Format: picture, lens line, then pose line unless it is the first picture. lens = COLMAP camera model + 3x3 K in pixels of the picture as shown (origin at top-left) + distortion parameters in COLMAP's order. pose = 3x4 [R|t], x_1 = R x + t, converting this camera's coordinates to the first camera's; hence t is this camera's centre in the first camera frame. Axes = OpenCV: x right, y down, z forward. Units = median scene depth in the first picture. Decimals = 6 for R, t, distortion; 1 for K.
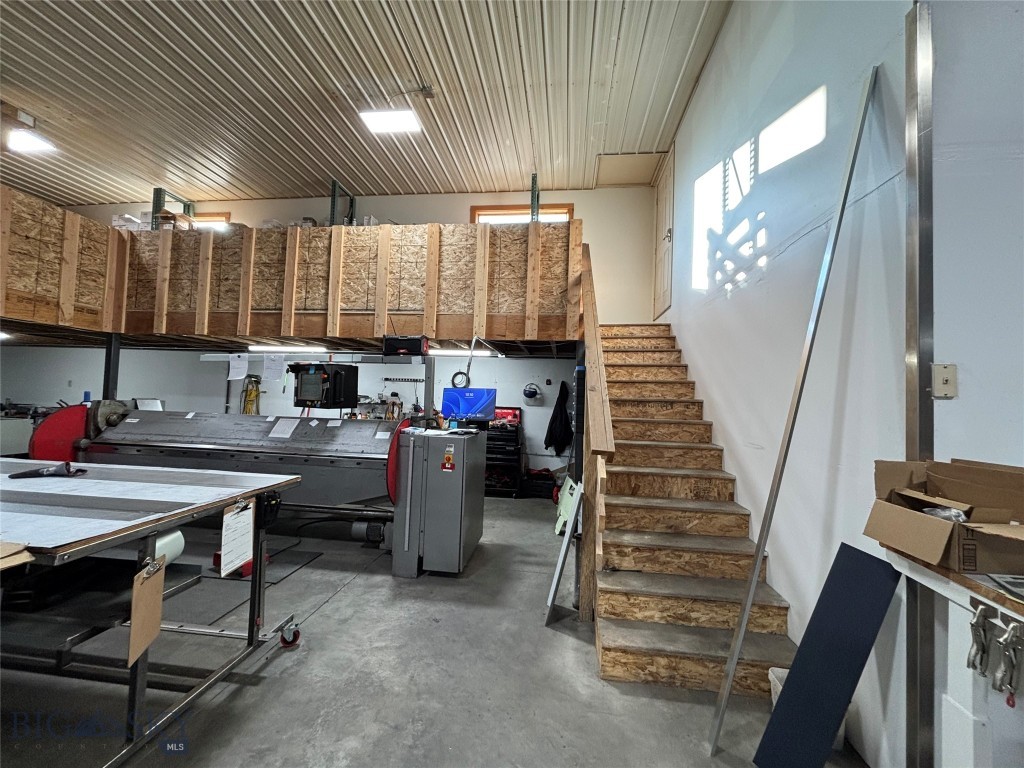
lens RADIAL K [[409.7, 0, 511.7], [0, 409.7, 383.9], [0, 0, 1]] dist [-0.001243, 0.000669]
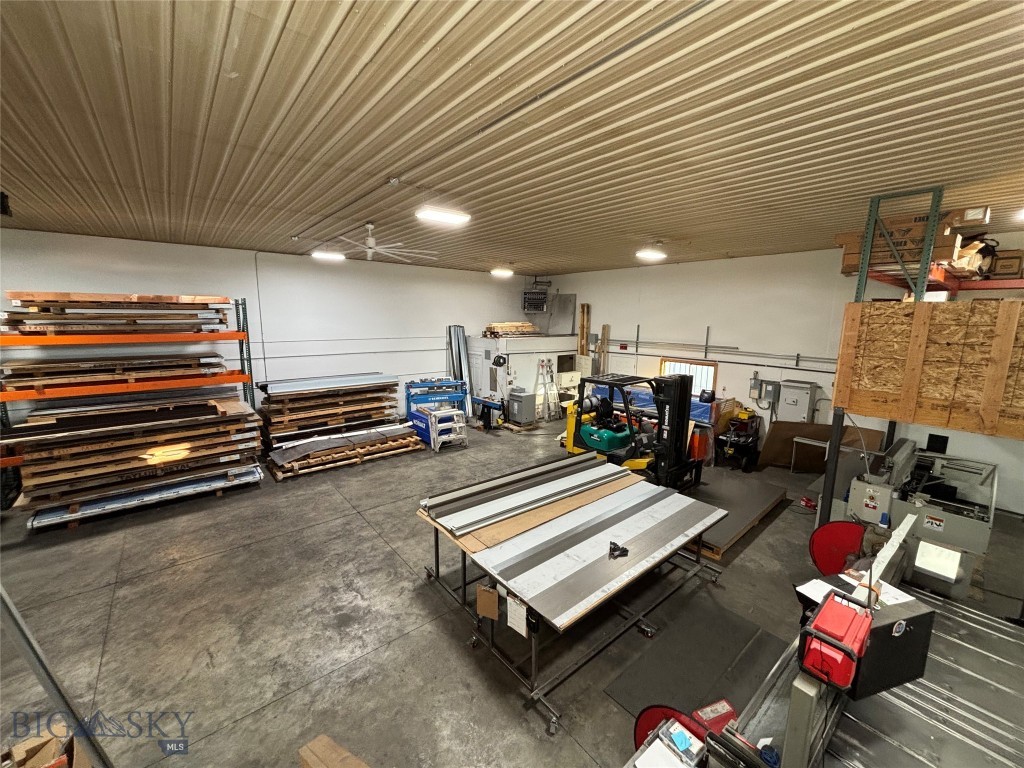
lens RADIAL K [[409.7, 0, 509.5], [0, 409.7, 382.3], [0, 0, 1]] dist [-0.001243, 0.000669]
pose [[-0.690022, 0.077887, -0.719586, 0.227088], [-0.005950, 0.993549, 0.113246, -0.336217], [0.723764, 0.082424, -0.685107, 0.830744]]
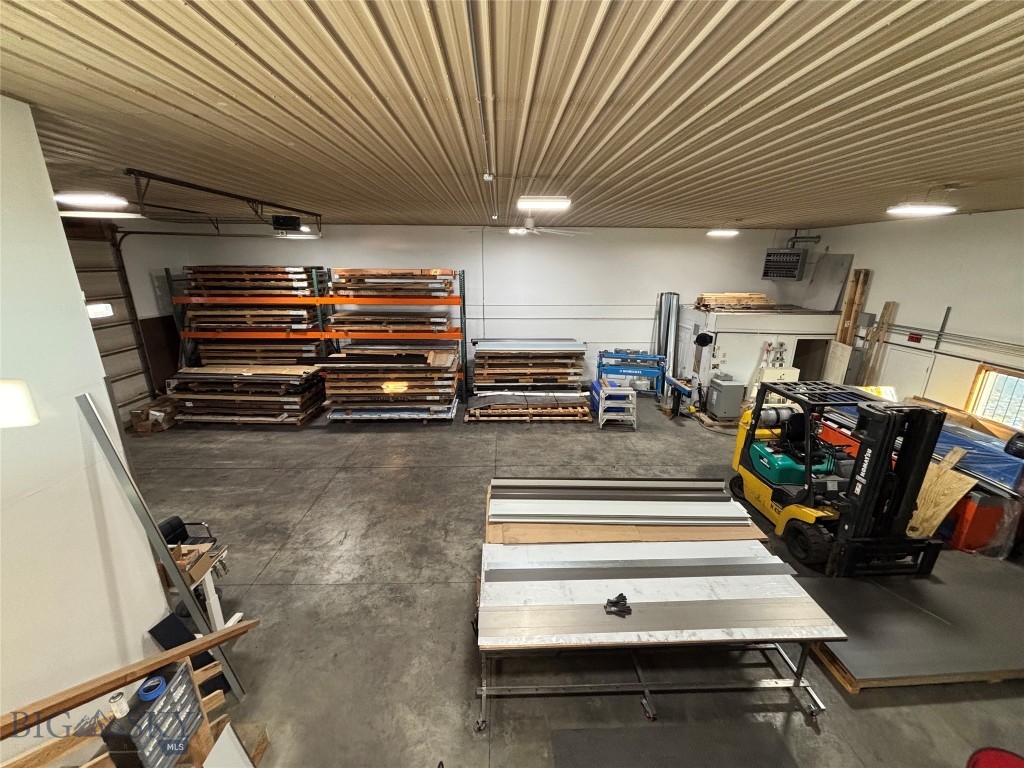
lens RADIAL K [[409.7, 0, 509.1], [0, 409.7, 383.2], [0, 0, 1]] dist [-0.001243, 0.000669]
pose [[-0.987999, 0.004551, -0.154395, -0.190380], [-0.034267, 0.968200, 0.247821, -0.455154], [0.150613, 0.250138, -0.956424, 1.006744]]
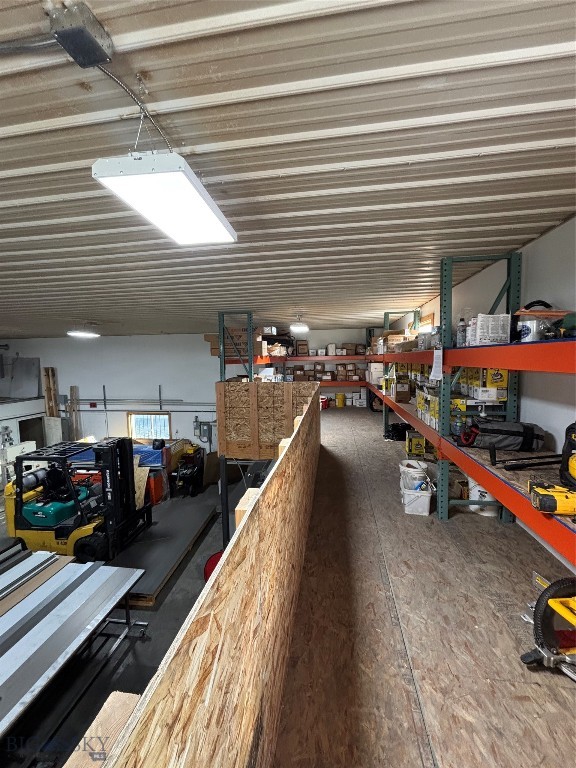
lens RADIAL K [[307.3, 0, 287.6], [0, 307.3, 384.3], [0, 0, 1]] dist [-0.001243, 0.000669]
pose [[-0.022971, 0.050965, -0.998436, -0.007554], [0.051809, 0.997418, 0.049721, -0.455116], [0.998393, -0.050586, -0.025552, 1.006530]]
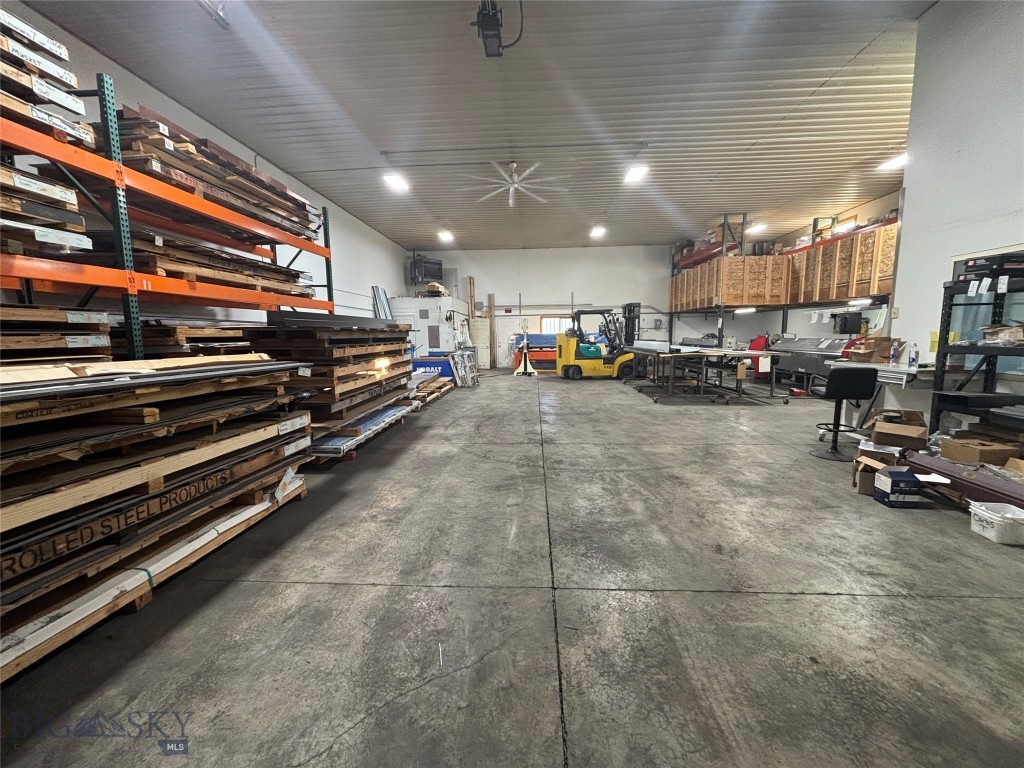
lens RADIAL K [[409.7, 0, 503.6], [0, 409.7, 385.3], [0, 0, 1]] dist [-0.001243, 0.000669]
pose [[0.055029, 0.088930, -0.994517, 1.250959], [0.051318, 0.994458, 0.091764, 0.030978], [0.997165, -0.056087, 0.050161, -0.687984]]
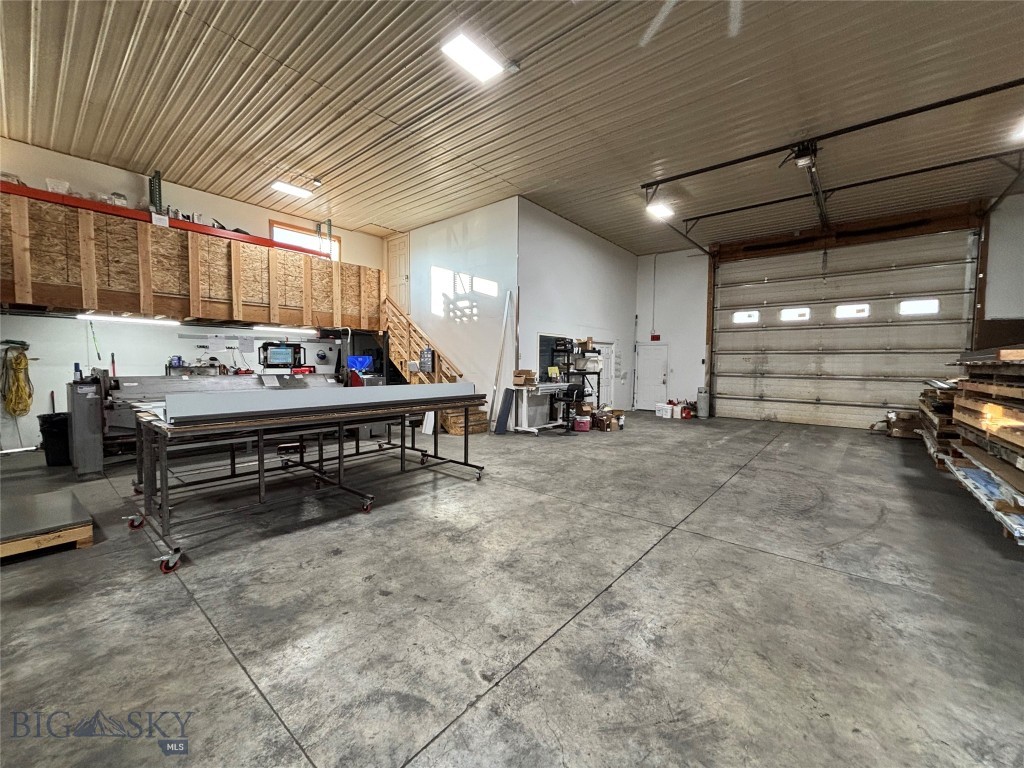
lens RADIAL K [[409.7, 0, 514.0], [0, 409.7, 385.4], [0, 0, 1]] dist [-0.001243, 0.000669]
pose [[0.535629, -0.073921, 0.841212, -1.132867], [-0.022067, 0.994596, 0.101450, -0.053648], [-0.844165, -0.072902, 0.531103, -0.592477]]
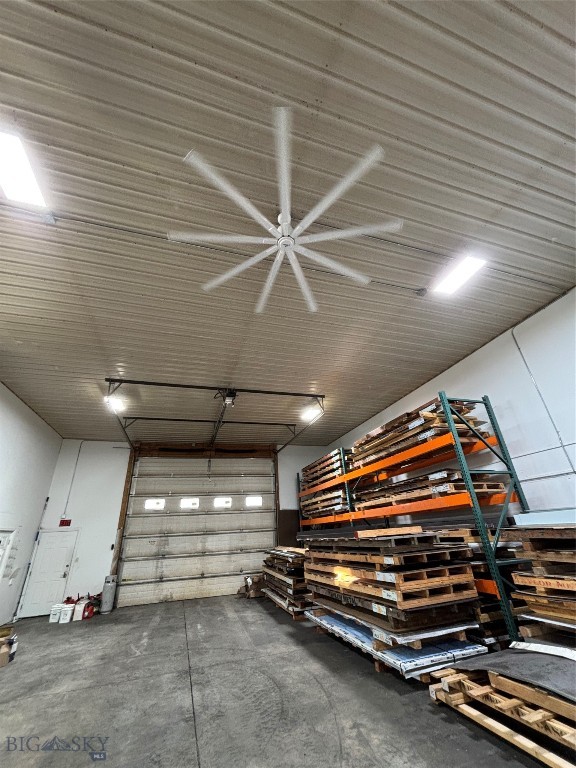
lens RADIAL K [[307.3, 0, 288.0], [0, 307.3, 384.5], [0, 0, 1]] dist [-0.001243, 0.000669]
pose [[-0.423777, 0.387541, 0.818673, -0.917357], [0.008669, 0.905539, -0.424174, -0.069360], [-0.905725, -0.172658, -0.387106, -0.321661]]
